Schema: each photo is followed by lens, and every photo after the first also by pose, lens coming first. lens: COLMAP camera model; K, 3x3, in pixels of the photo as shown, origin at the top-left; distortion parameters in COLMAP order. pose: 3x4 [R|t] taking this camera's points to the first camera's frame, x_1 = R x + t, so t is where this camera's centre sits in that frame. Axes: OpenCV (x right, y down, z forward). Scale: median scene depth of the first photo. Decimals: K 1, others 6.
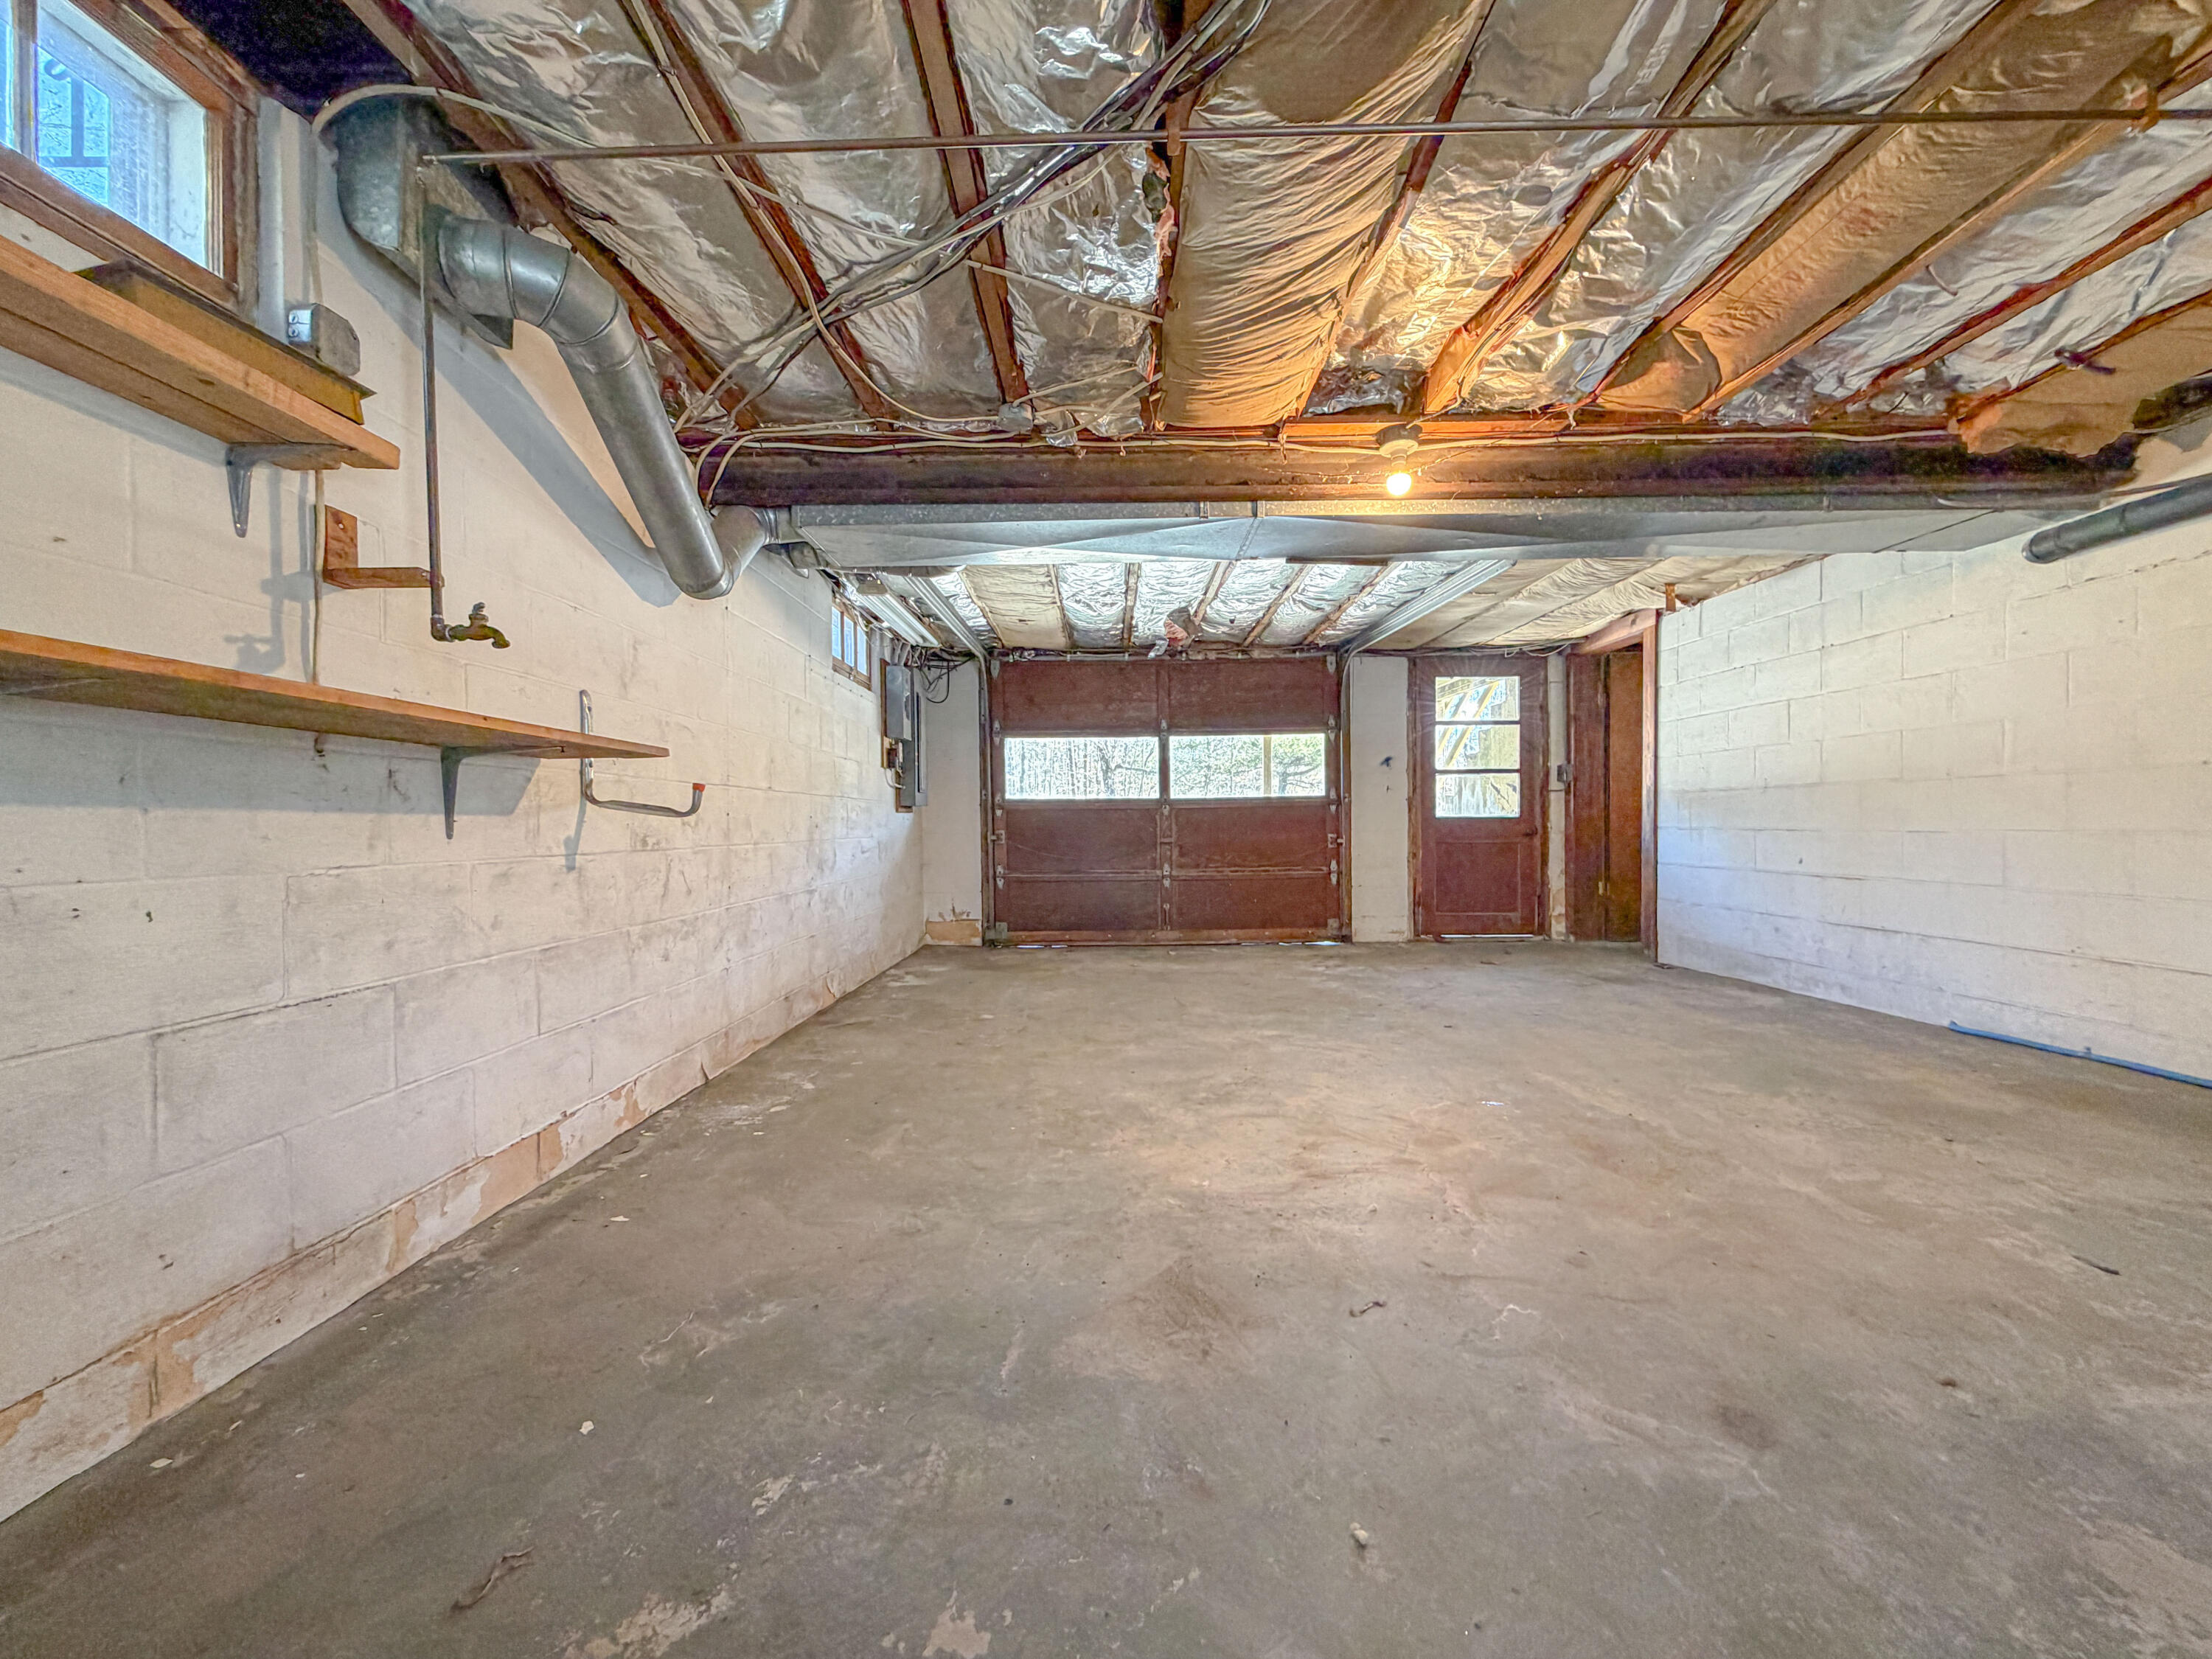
lens RADIAL K [[883.9, 0, 1100.3], [0, 883.9, 829.7], [0, 0, 1]] dist [0.000319, 0.000013]
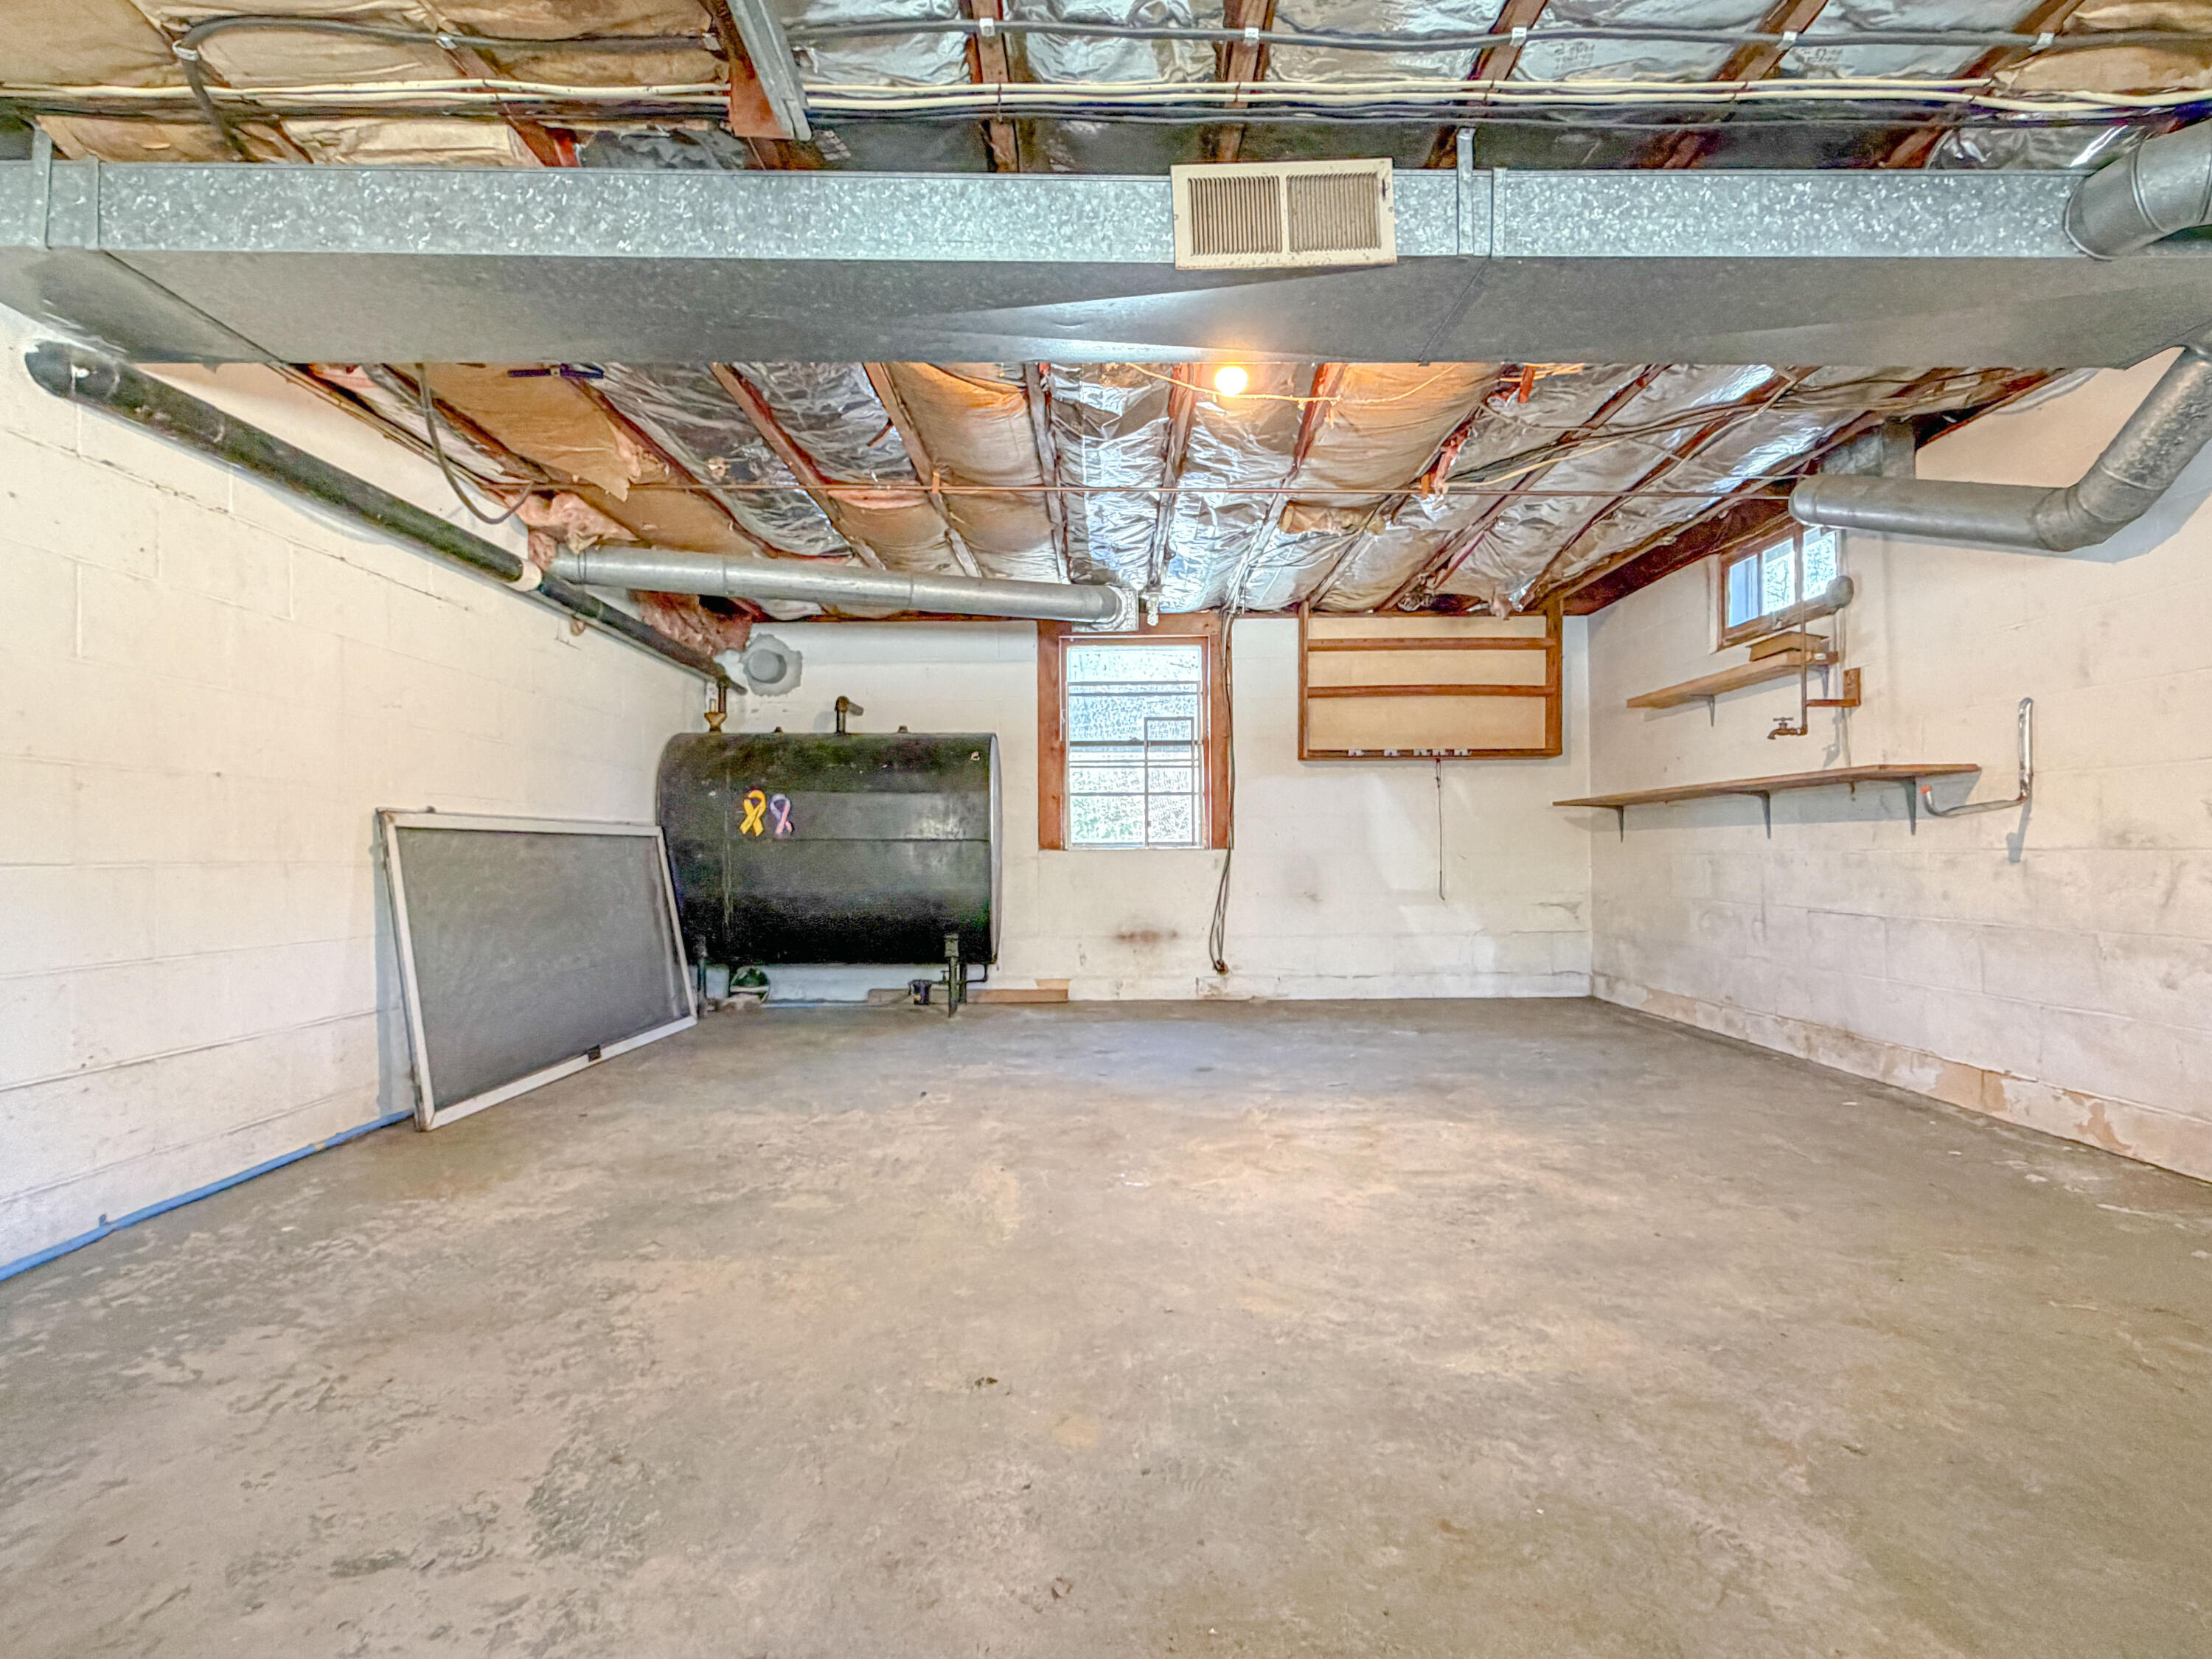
lens RADIAL K [[1159.9, 0, 1106.0], [0, 1159.9, 829.5], [0, 0, 1]] dist [-0.000483, -0.000109]
pose [[-0.999749, 0.019055, -0.011801, 0.506877], [0.019235, 0.999698, -0.015271, 0.003521], [0.011506, -0.015494, -0.999814, 2.173104]]
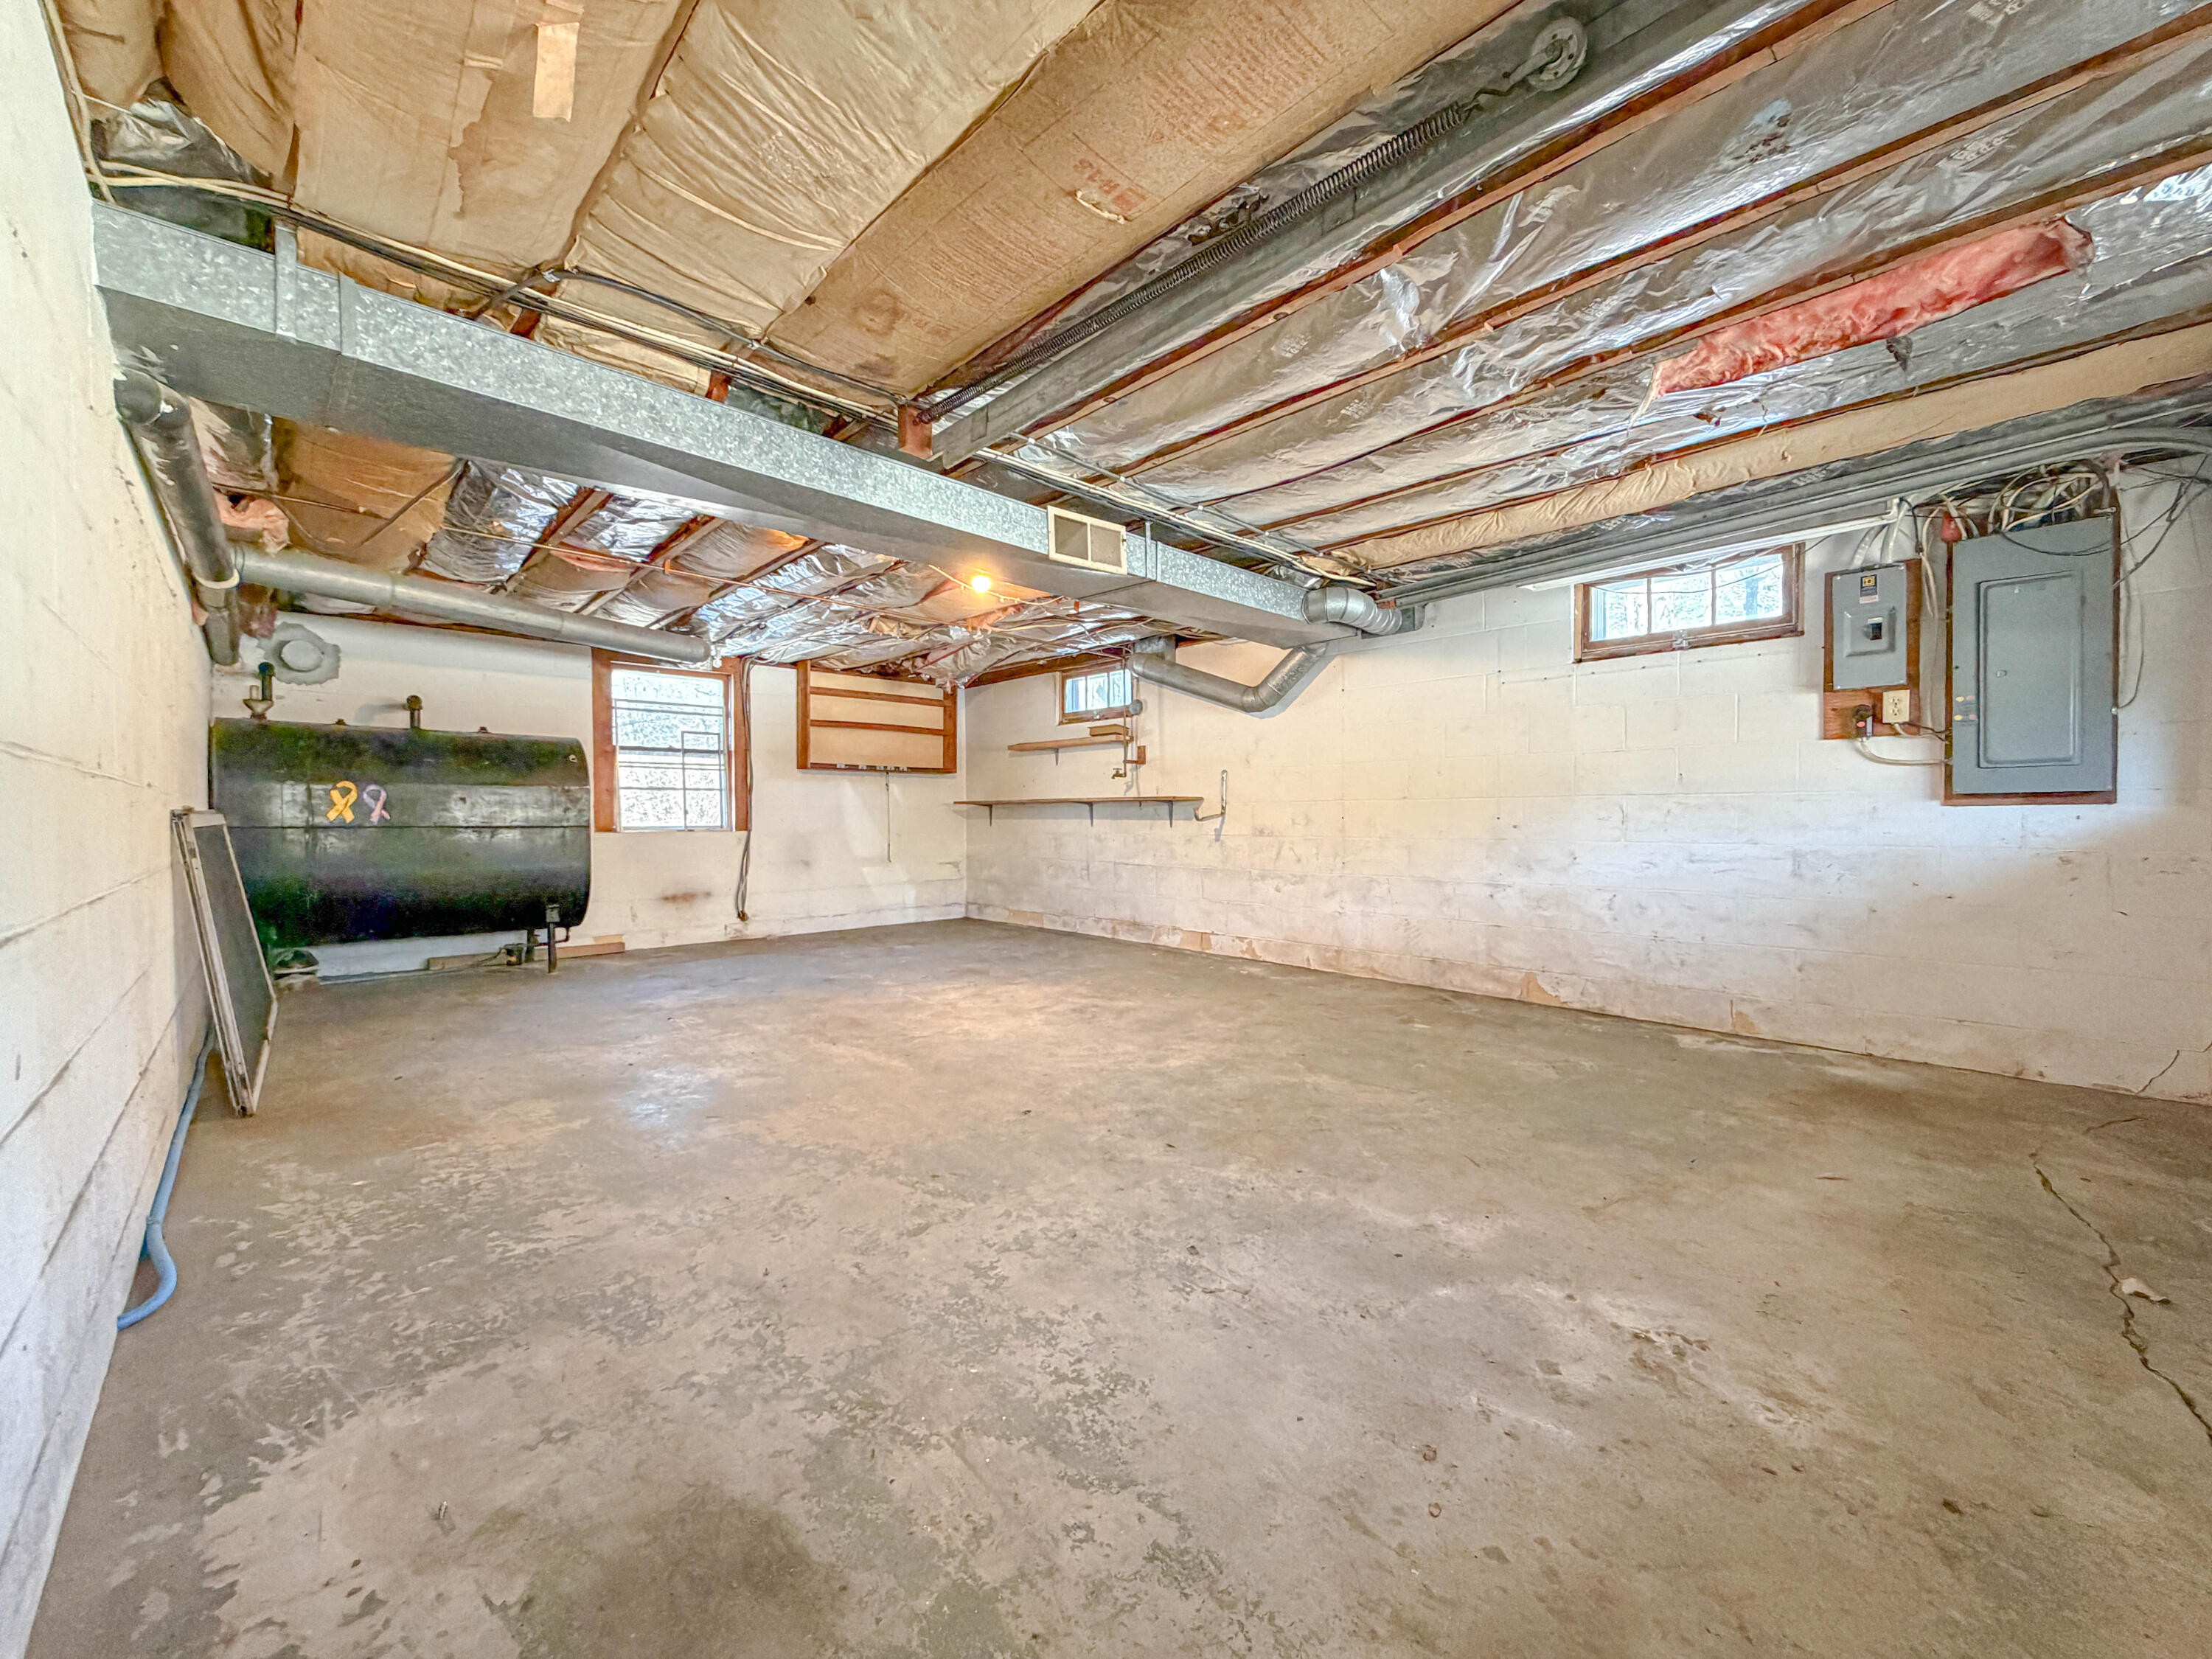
lens RADIAL K [[881.5, 0, 1106.3], [0, 881.5, 821.5], [0, 0, 1]] dist [0.000552, 0.000195]
pose [[-0.717996, 0.018364, -0.695805, 1.261761], [0.007550, 0.999799, 0.018596, -0.054599], [0.696006, 0.008099, -0.717990, 2.315690]]
